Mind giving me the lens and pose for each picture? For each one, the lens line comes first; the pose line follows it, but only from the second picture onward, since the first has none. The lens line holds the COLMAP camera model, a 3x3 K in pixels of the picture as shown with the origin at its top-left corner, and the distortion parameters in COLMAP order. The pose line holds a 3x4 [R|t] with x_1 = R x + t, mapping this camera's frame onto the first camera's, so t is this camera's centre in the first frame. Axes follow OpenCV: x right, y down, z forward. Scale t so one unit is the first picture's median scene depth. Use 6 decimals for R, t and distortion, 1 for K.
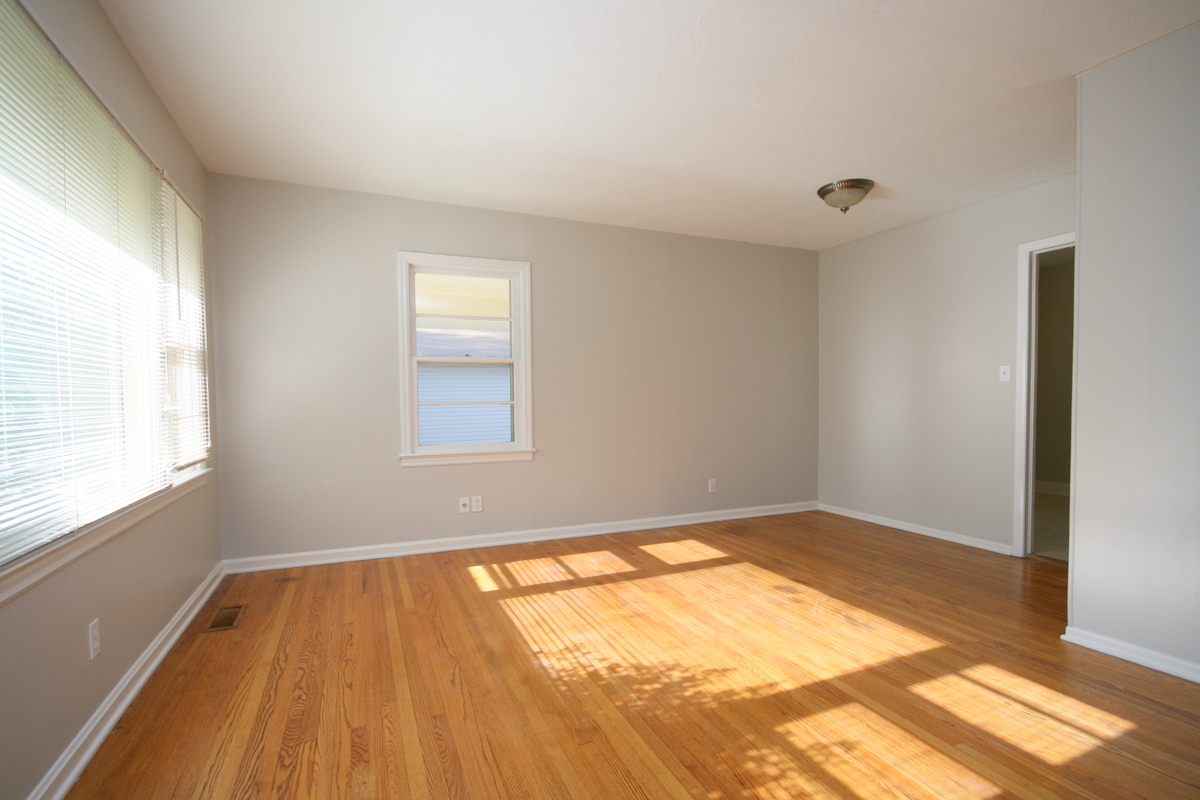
lens RADIAL K [[570.4, 0, 602.0], [0, 570.4, 398.3], [0, 0, 1]] dist [-0.002657, -0.000839]
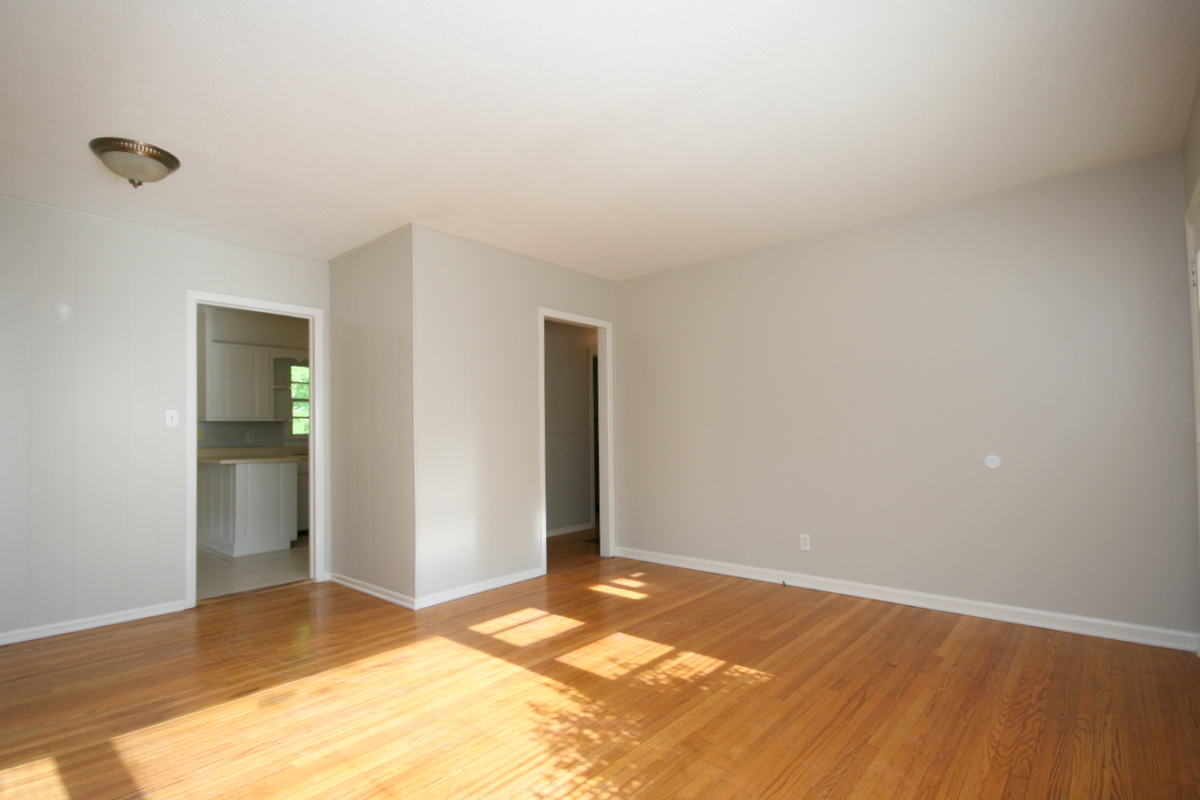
lens RADIAL K [[570.4, 0, 601.4], [0, 570.4, 409.0], [0, 0, 1]] dist [-0.002657, -0.000839]
pose [[-0.429919, 0.053205, 0.901298, -0.793242], [0.015615, 0.998551, -0.051498, 0.000878], [-0.902732, -0.008066, -0.430127, 1.347513]]
